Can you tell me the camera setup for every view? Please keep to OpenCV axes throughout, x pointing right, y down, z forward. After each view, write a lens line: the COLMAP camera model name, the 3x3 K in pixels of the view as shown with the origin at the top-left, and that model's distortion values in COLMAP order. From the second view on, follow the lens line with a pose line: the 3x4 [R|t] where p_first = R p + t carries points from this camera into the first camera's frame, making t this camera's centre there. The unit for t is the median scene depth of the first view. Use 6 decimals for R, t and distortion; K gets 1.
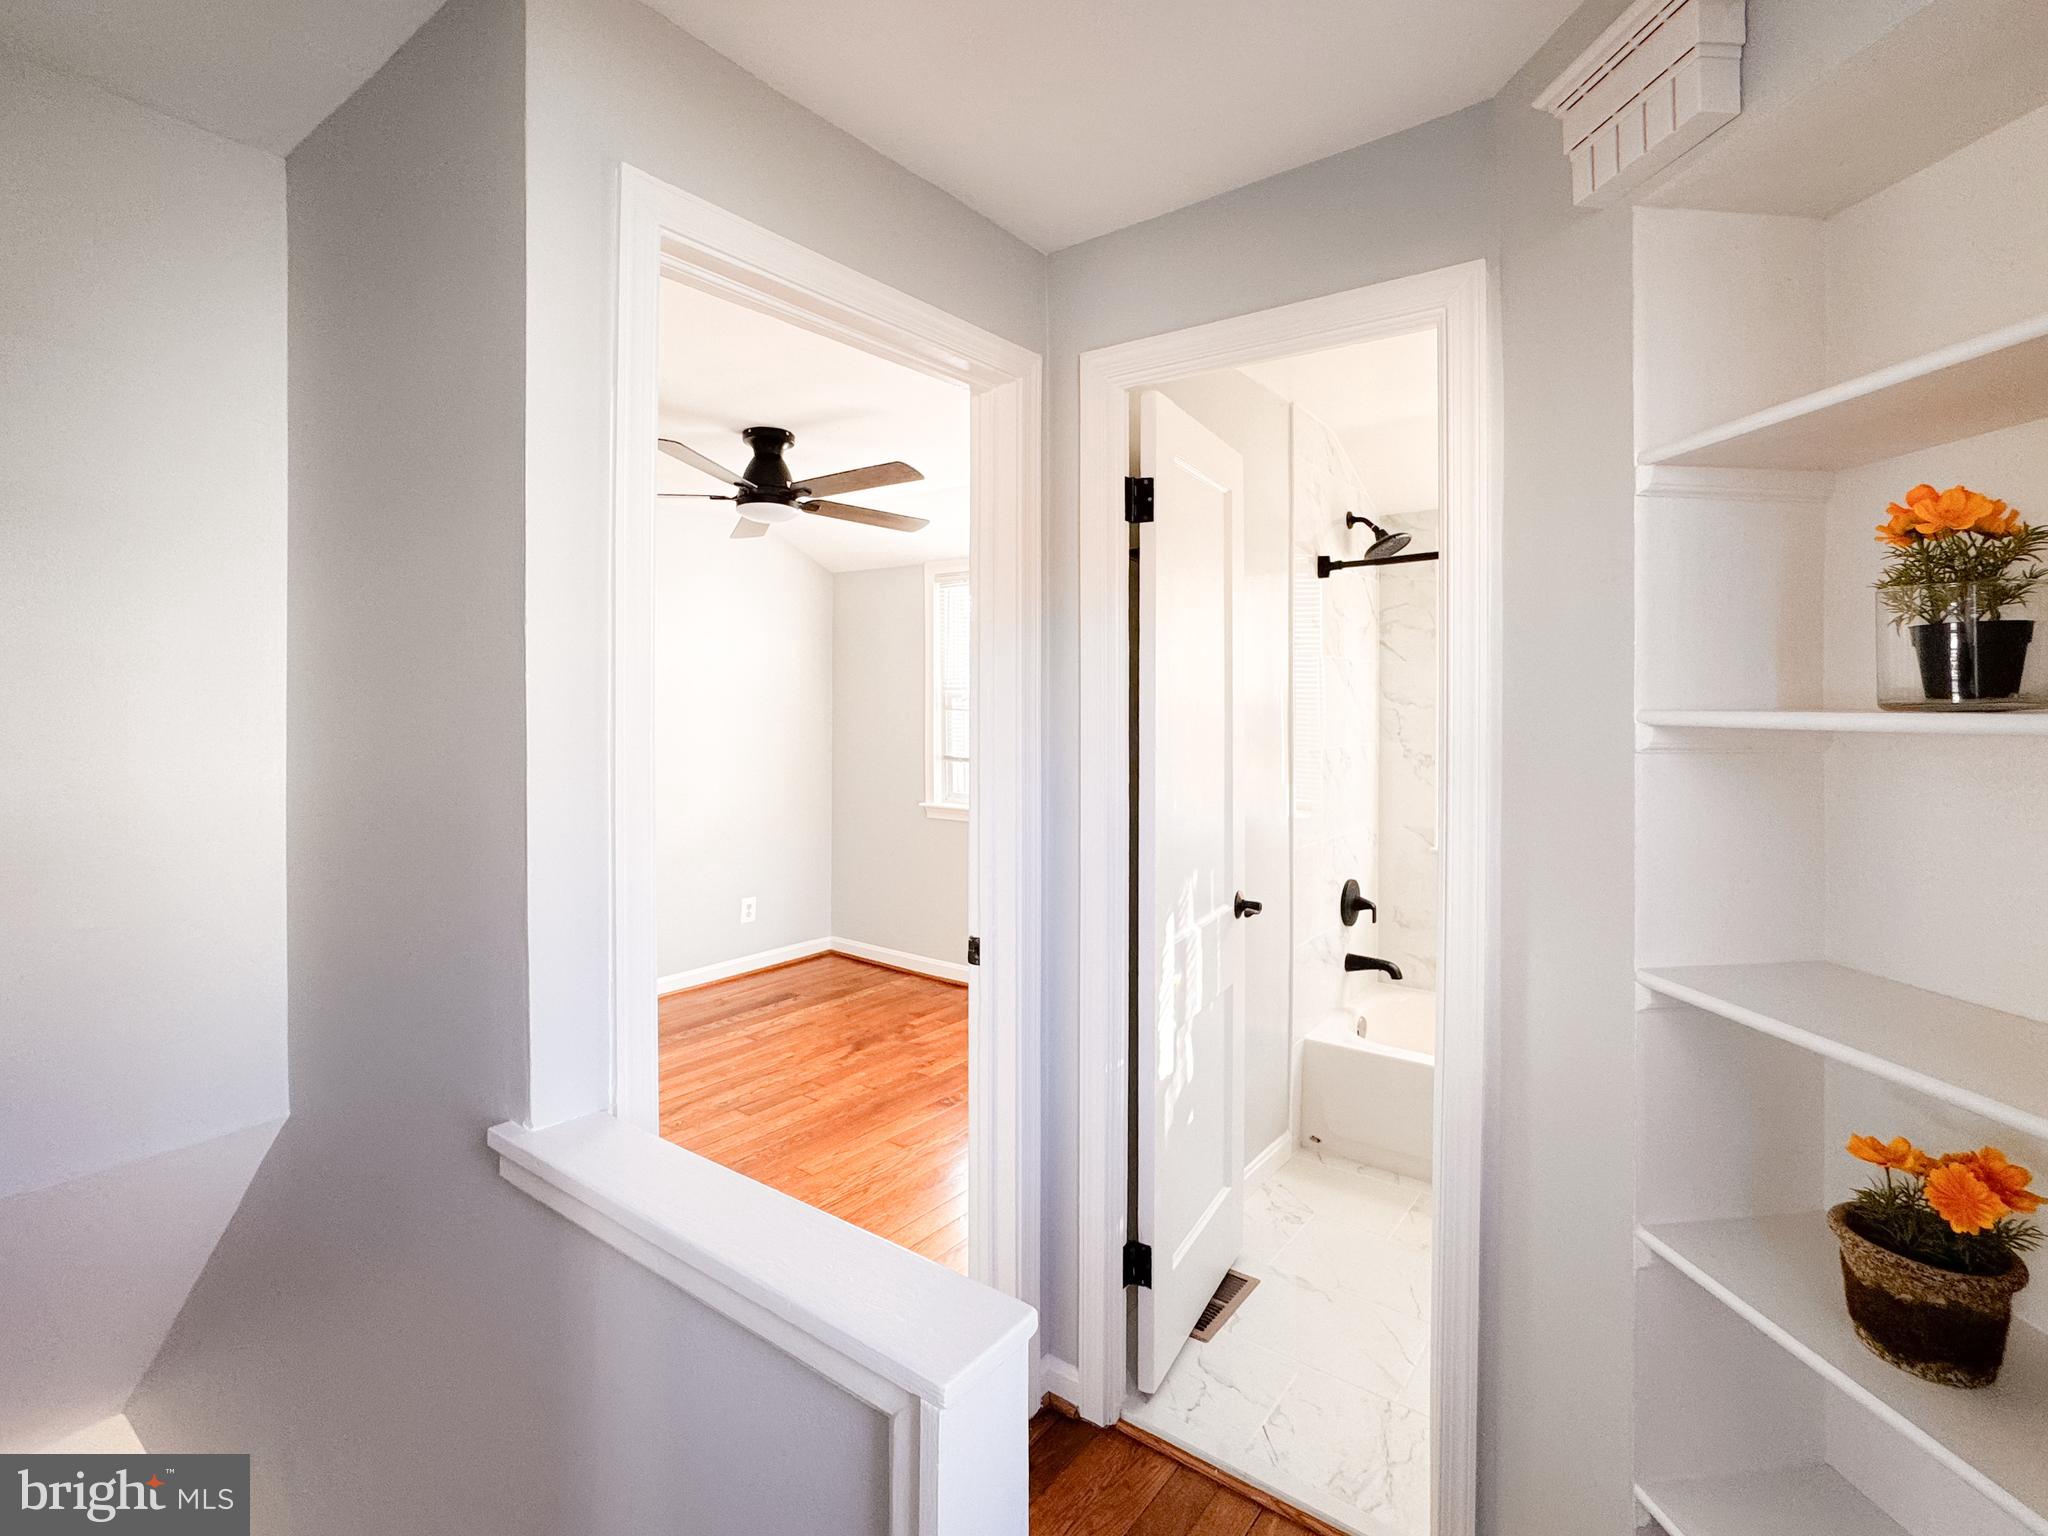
lens RADIAL K [[982.7, 0, 1001.1], [0, 982.7, 702.0], [0, 0, 1]] dist [0.000855, 0.000123]
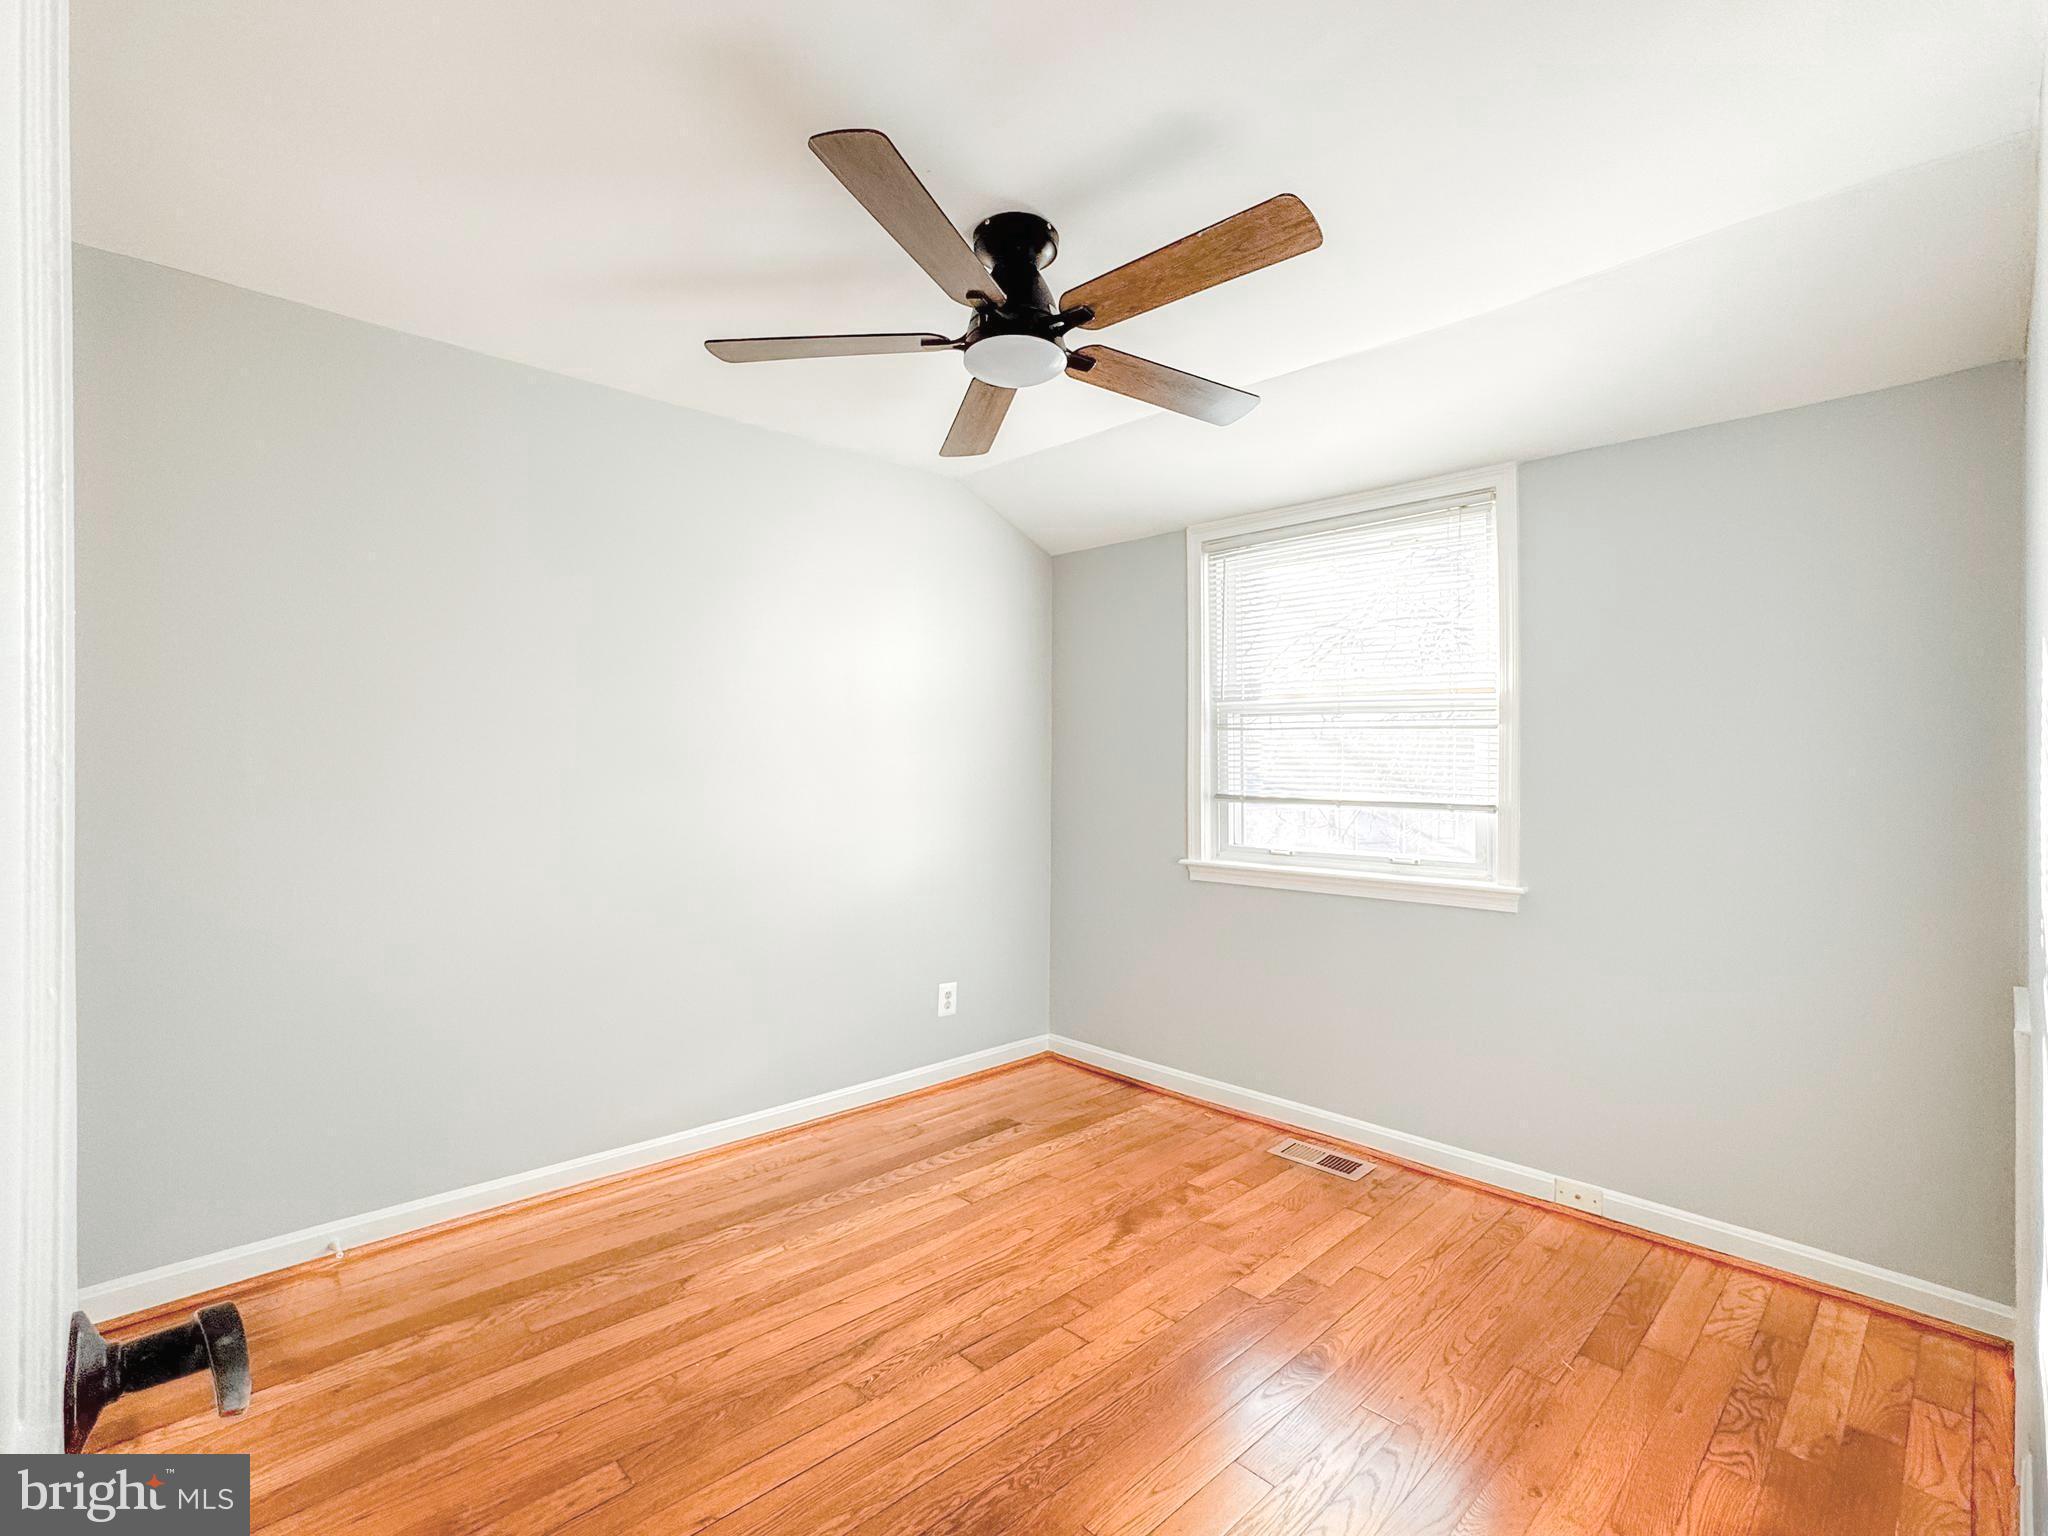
lens RADIAL K [[952.5, 0, 1024.0], [0, 952.5, 768.0], [0, 0, 1]] dist [0.011350, 0.000524]
pose [[0.991821, 0.000772, -0.127634, -0.125677], [-0.000604, 0.999999, 0.001352, 0.040608], [0.127635, -0.001263, 0.991820, 0.338724]]
